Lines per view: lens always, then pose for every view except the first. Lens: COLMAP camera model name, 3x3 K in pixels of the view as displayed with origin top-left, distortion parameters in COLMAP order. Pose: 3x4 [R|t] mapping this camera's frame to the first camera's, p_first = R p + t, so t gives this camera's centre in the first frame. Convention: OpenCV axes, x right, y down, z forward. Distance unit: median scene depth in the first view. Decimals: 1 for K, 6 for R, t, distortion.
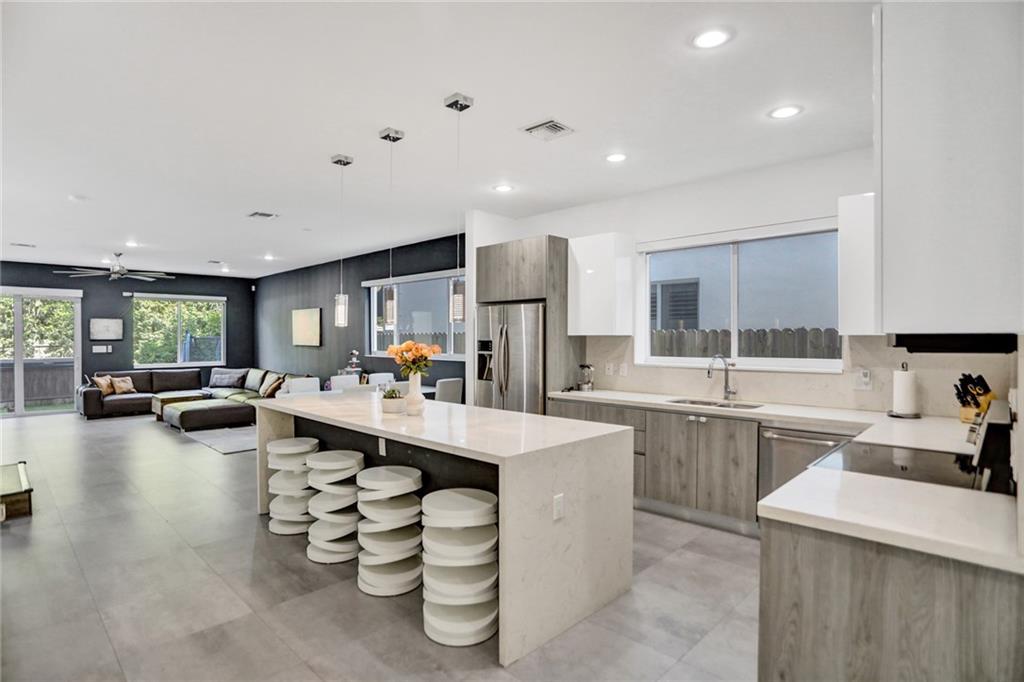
lens RADIAL K [[540.6, 0, 513.6], [0, 540.6, 341.0], [0, 0, 1]] dist [-0.049345, 0.023384]
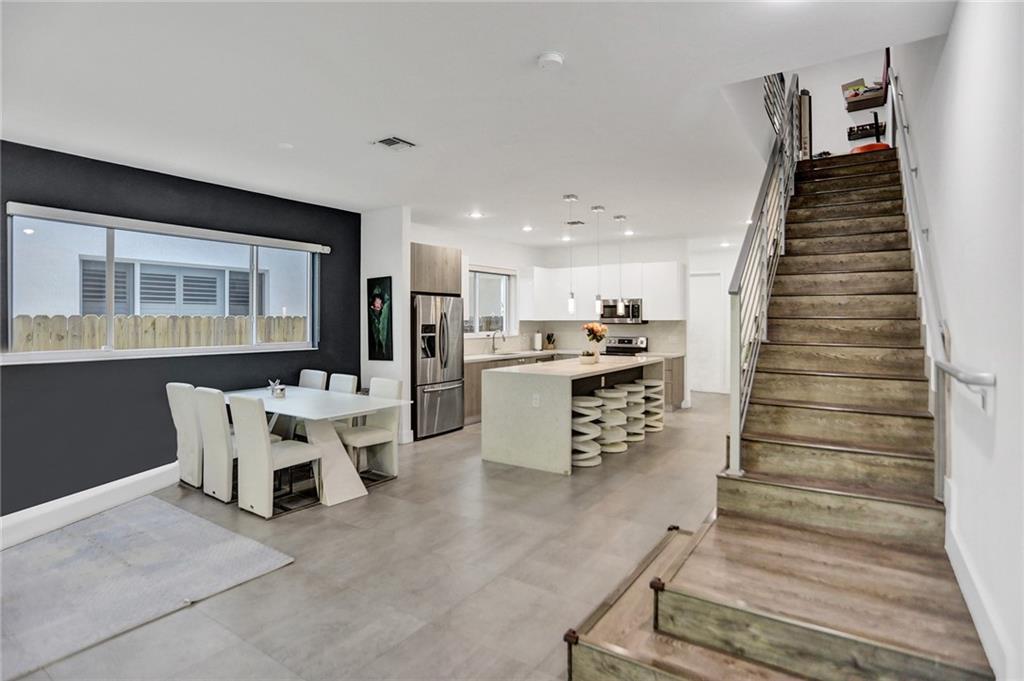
lens RADIAL K [[540.6, 0, 506.6], [0, 540.6, 332.4], [0, 0, 1]] dist [-0.049345, 0.023384]
pose [[-0.189974, -0.020596, 0.981573, -0.665220], [0.009202, 0.999699, 0.022758, -0.005237], [-0.981746, 0.013356, -0.189727, 0.565725]]
